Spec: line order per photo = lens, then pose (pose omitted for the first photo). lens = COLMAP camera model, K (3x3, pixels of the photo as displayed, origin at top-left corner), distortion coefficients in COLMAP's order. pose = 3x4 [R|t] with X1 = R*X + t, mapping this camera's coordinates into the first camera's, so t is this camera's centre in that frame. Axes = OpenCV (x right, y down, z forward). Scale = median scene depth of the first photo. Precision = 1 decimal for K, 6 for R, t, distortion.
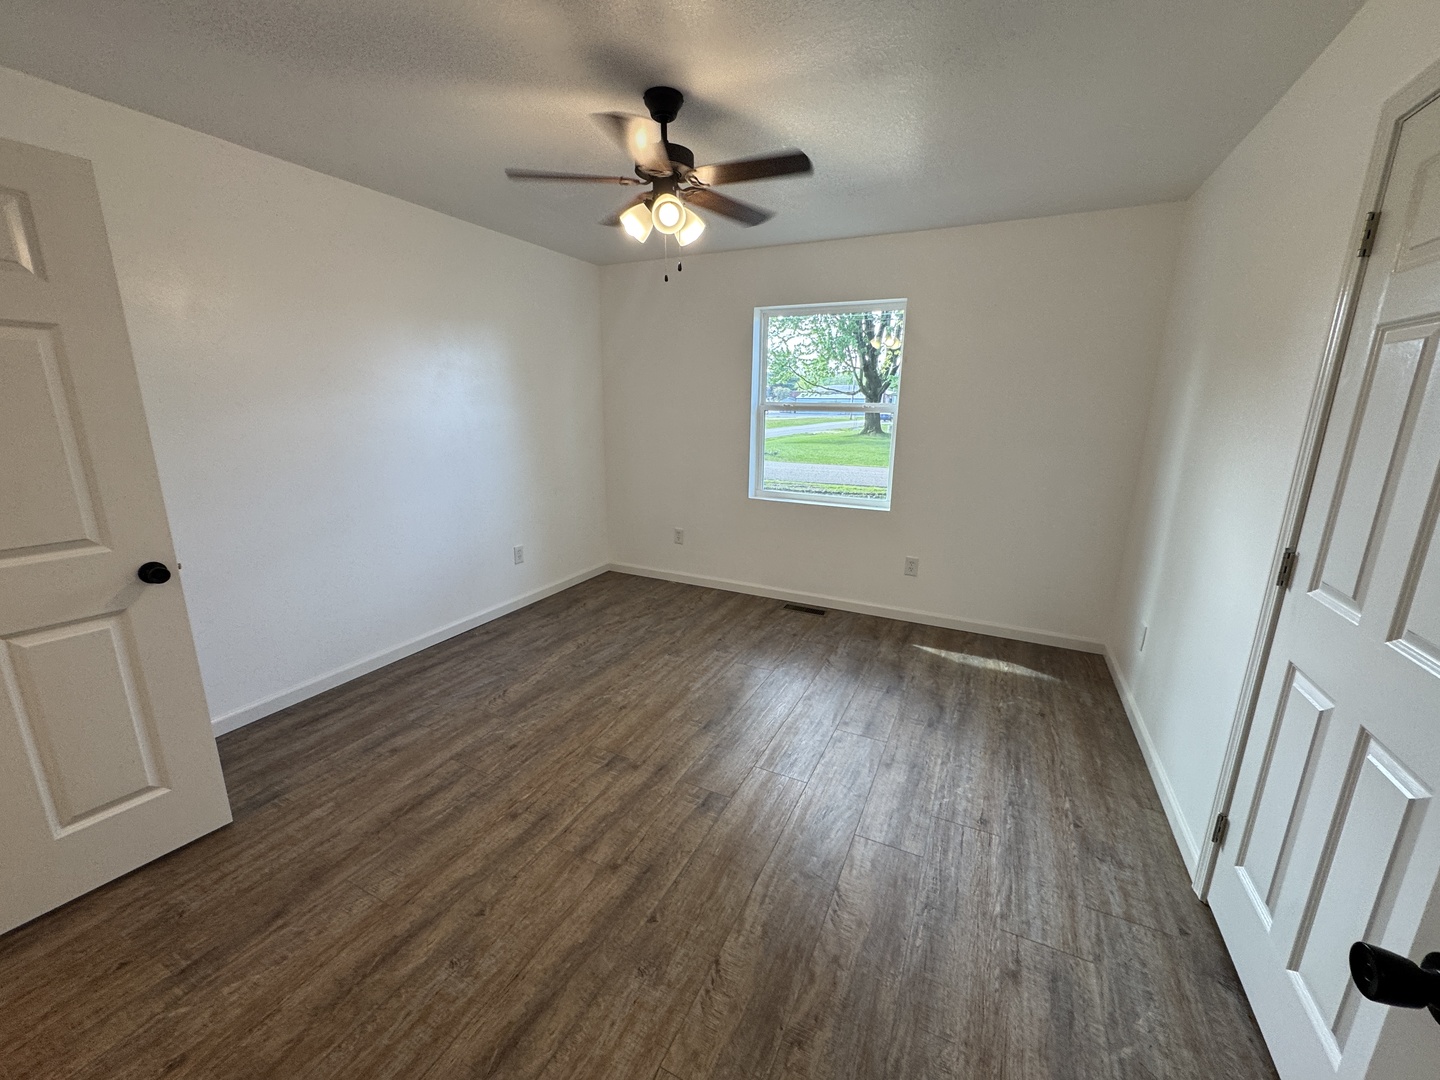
lens RADIAL K [[572.6, 0, 718.0], [0, 572.6, 538.0], [0, 0, 1]] dist [-0.003920, 0.000680]
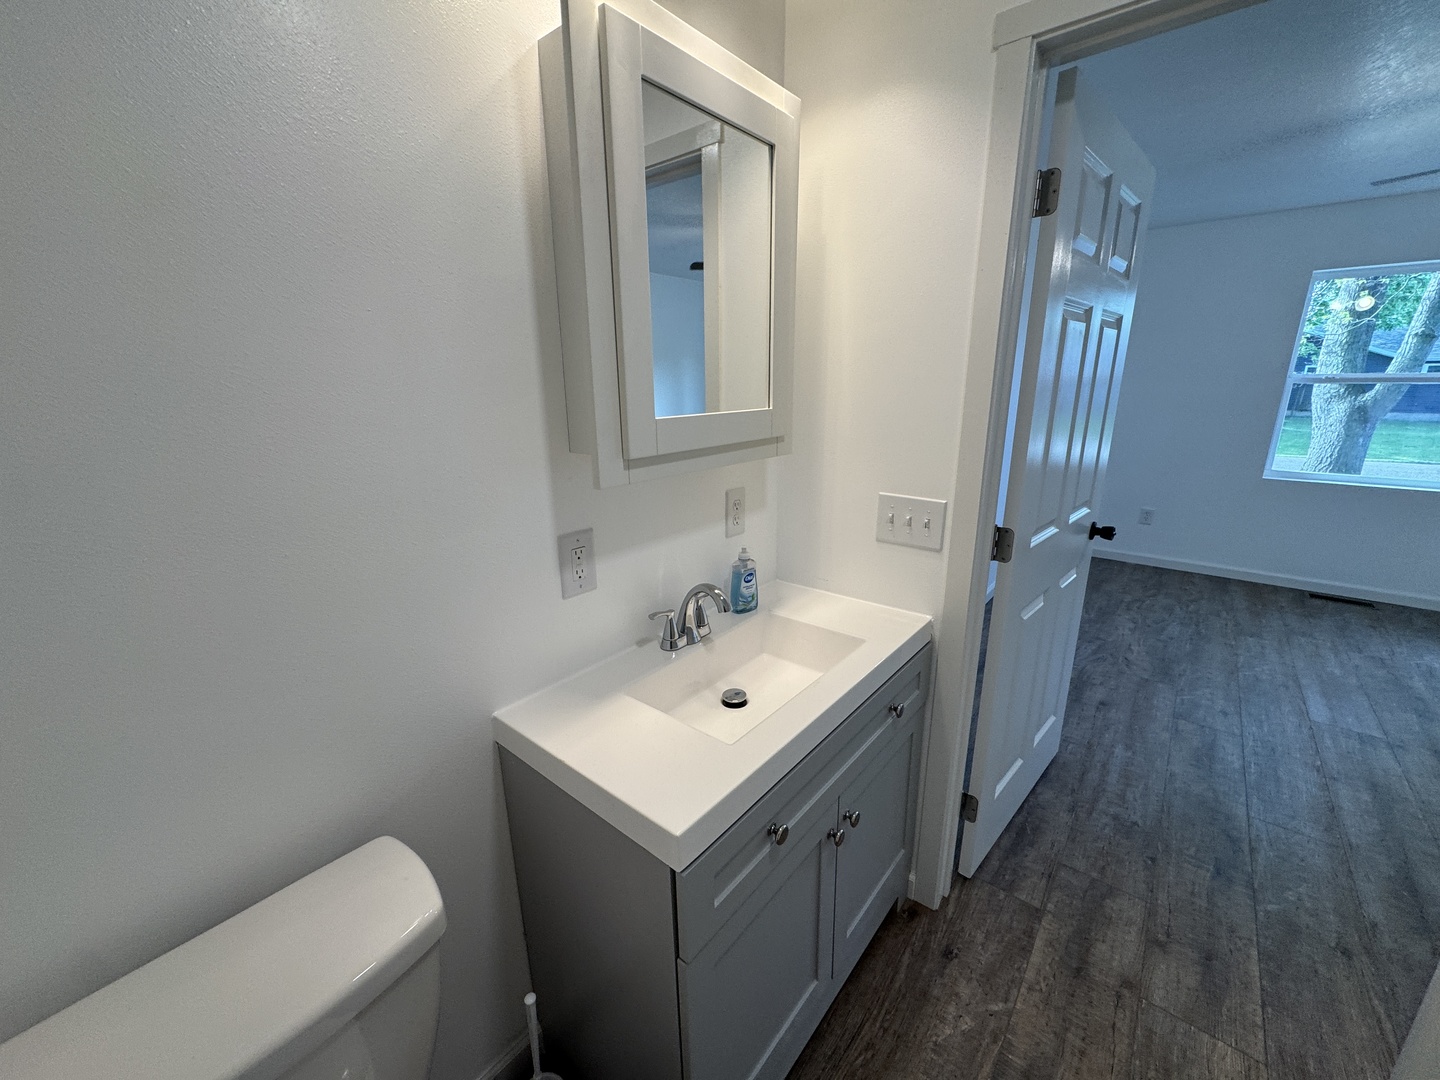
lens RADIAL K [[572.6, 0, 720.5], [0, 572.6, 534.0], [0, 0, 1]] dist [-0.003920, 0.000680]
pose [[0.970485, 0.039732, -0.237865, -0.856336], [-0.034182, 0.999040, 0.027415, 0.038537], [0.238726, -0.018475, 0.970911, -0.180189]]
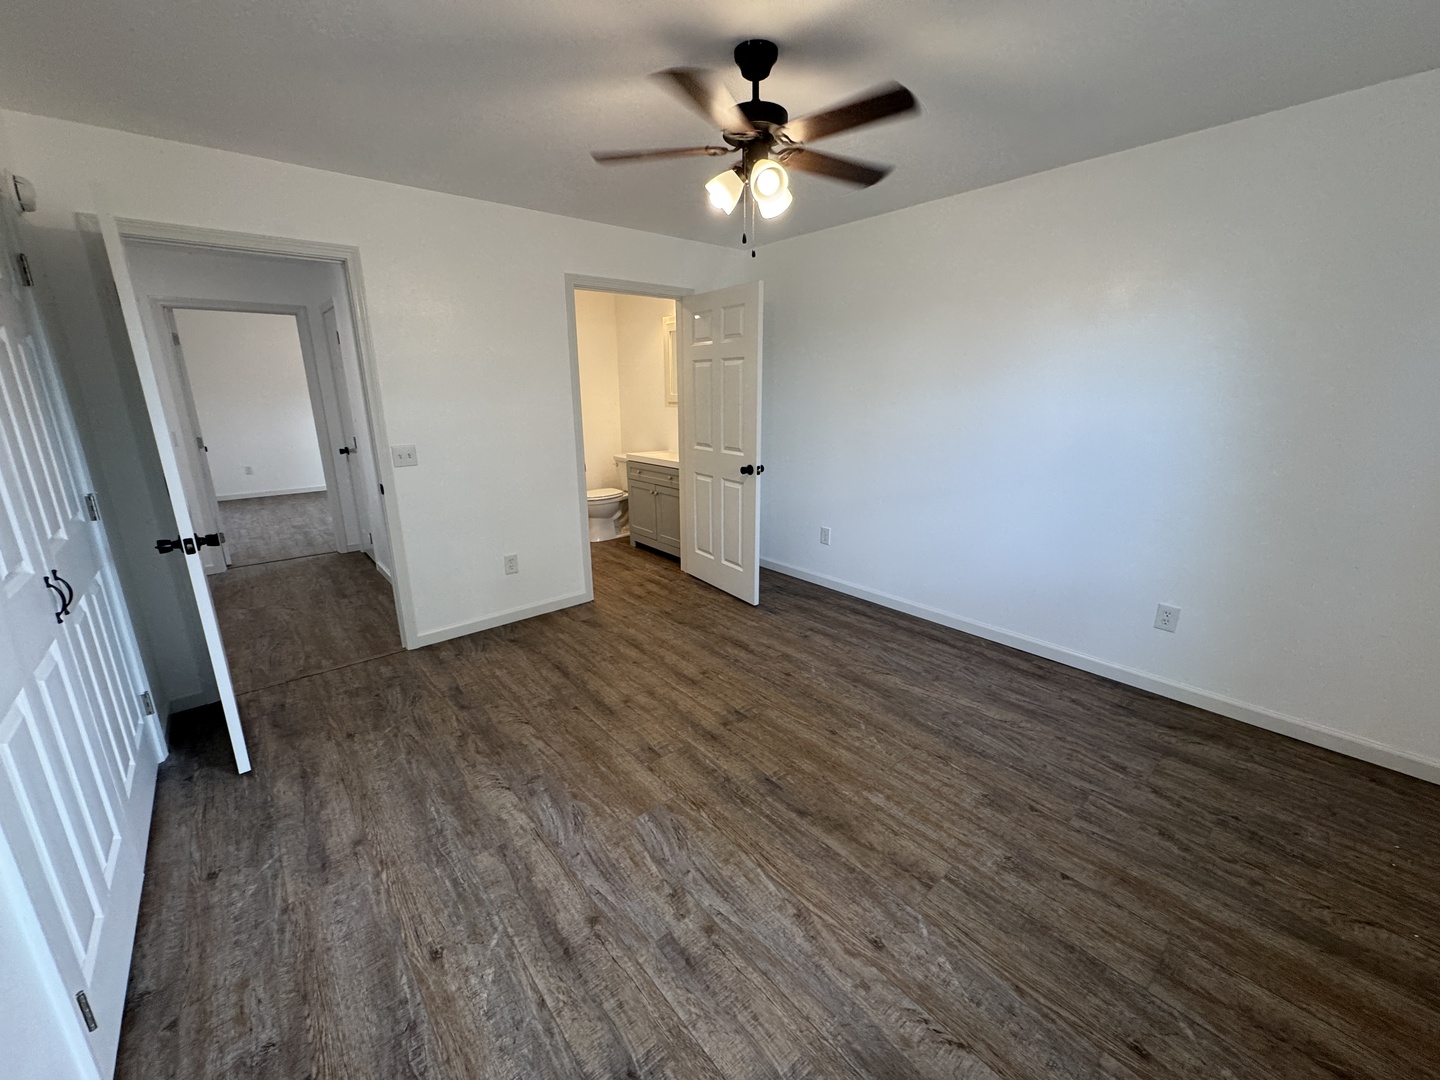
lens RADIAL K [[572.6, 0, 720.6], [0, 572.6, 540.9], [0, 0, 1]] dist [-0.003920, 0.000680]
pose [[-0.398628, 0.232705, -0.887099, 0.604994], [-0.212893, 0.917372, 0.336312, -0.233427], [0.892061, 0.322920, -0.316149, 0.989301]]
